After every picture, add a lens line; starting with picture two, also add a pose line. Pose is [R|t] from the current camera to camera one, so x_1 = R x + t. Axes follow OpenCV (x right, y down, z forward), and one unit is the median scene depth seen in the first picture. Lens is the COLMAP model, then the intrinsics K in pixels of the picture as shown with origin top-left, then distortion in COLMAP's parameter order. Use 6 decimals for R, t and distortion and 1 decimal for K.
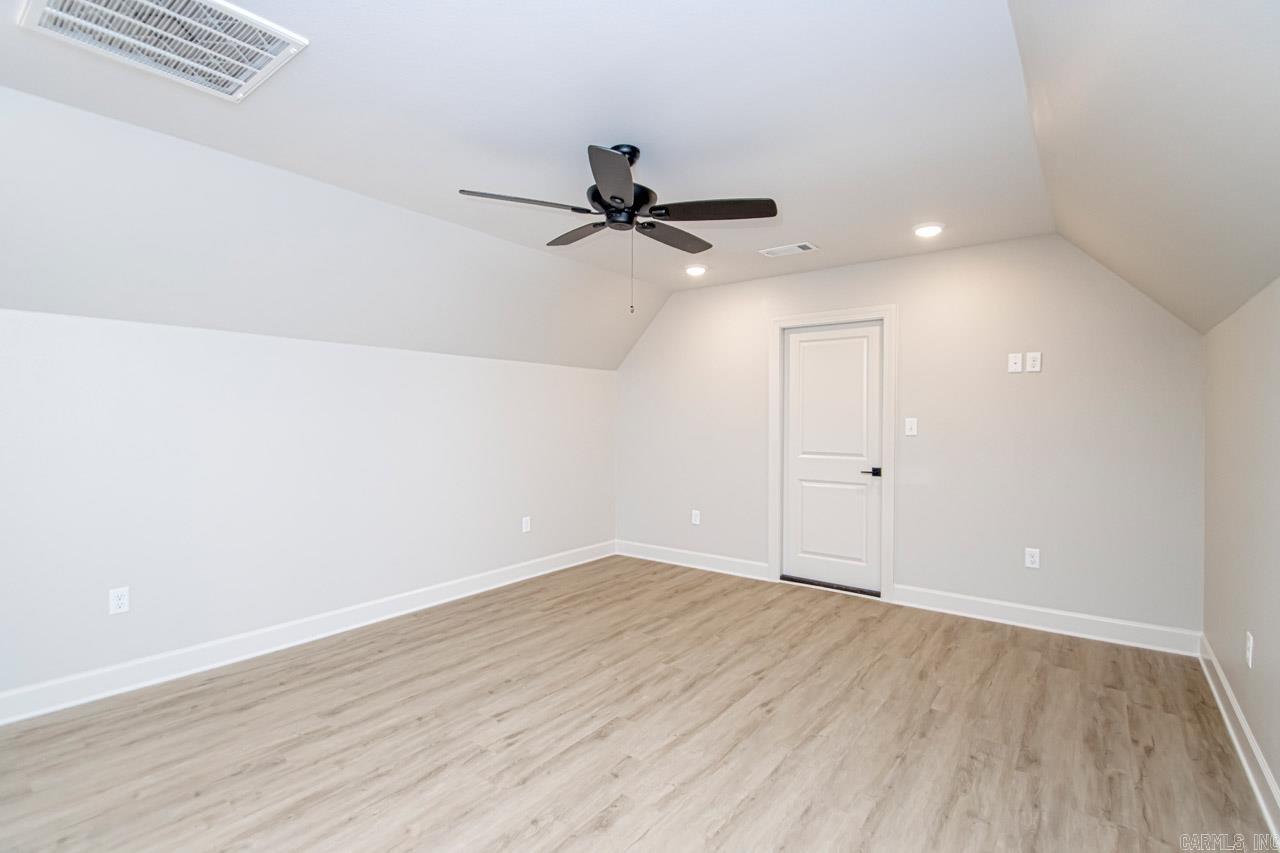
lens RADIAL K [[602.4, 0, 643.9], [0, 602.4, 421.3], [0, 0, 1]] dist [0.015601, -0.015930]
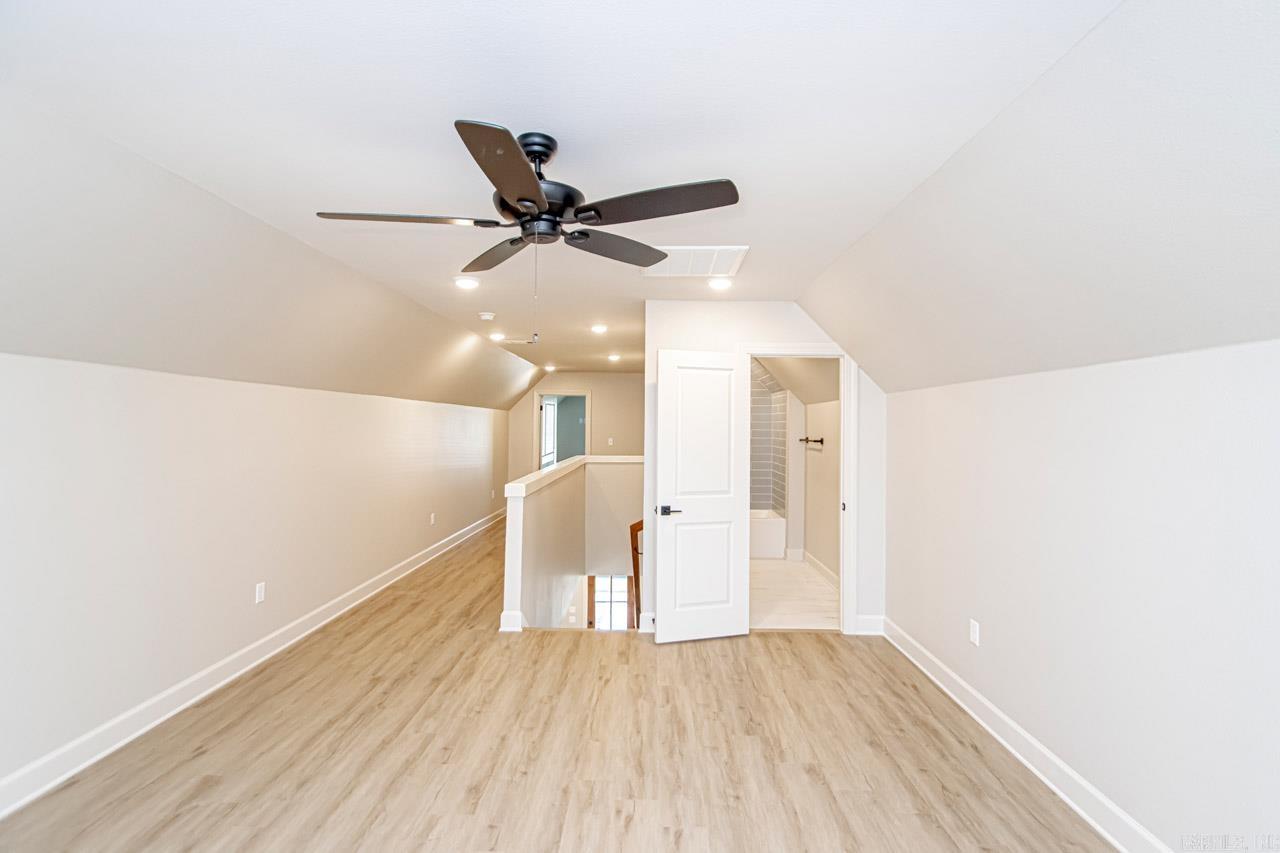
lens RADIAL K [[602.4, 0, 642.5], [0, 602.4, 428.6], [0, 0, 1]] dist [0.015601, -0.015930]
pose [[-0.812977, -0.007827, -0.582244, 0.258496], [-0.010943, 0.999938, 0.001837, -0.065275], [0.582193, 0.007865, -0.813012, 1.480848]]
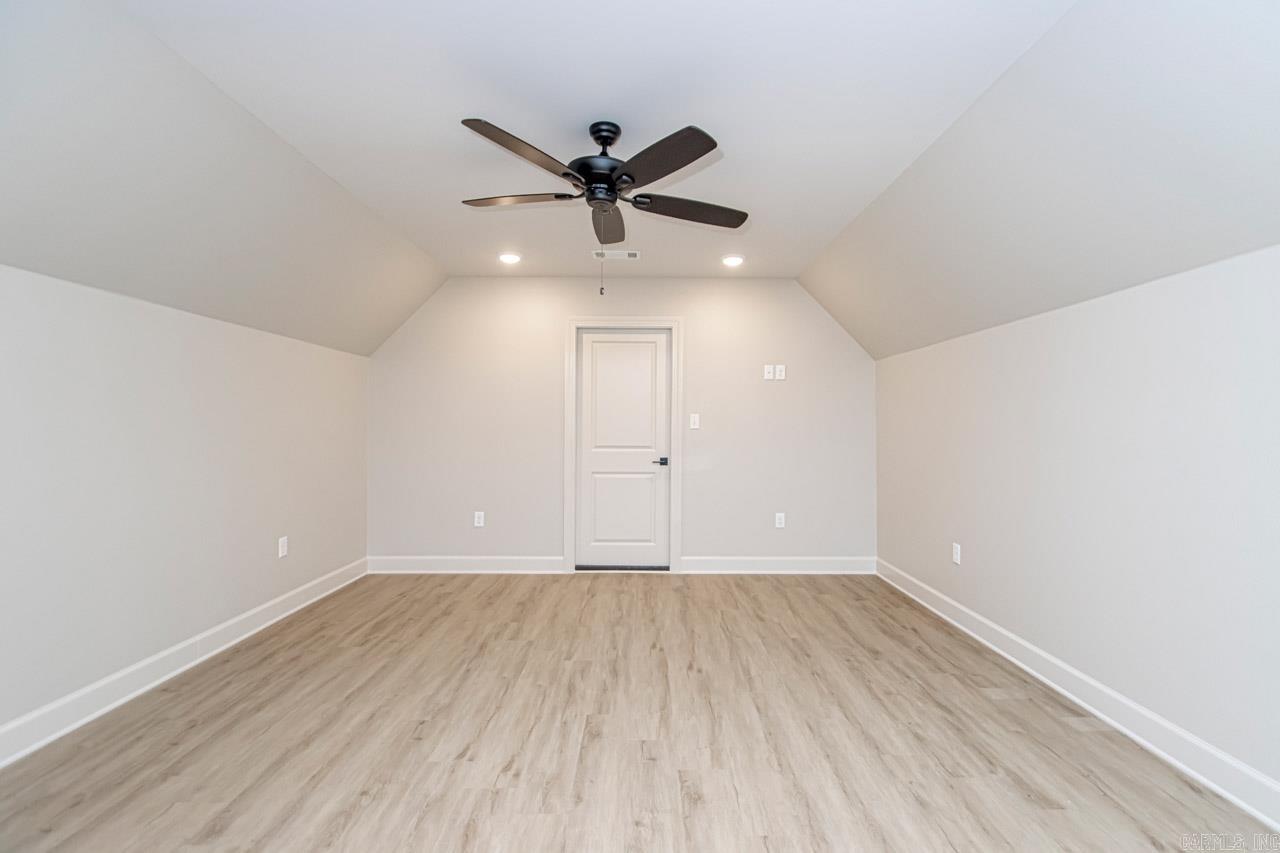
lens RADIAL K [[602.4, 0, 659.2], [0, 602.4, 416.5], [0, 0, 1]] dist [0.015601, -0.015930]
pose [[0.787658, 0.014125, 0.615951, -0.490602], [0.000337, 0.999727, -0.023357, 0.038734], [-0.616113, 0.018605, 0.787438, 0.157480]]
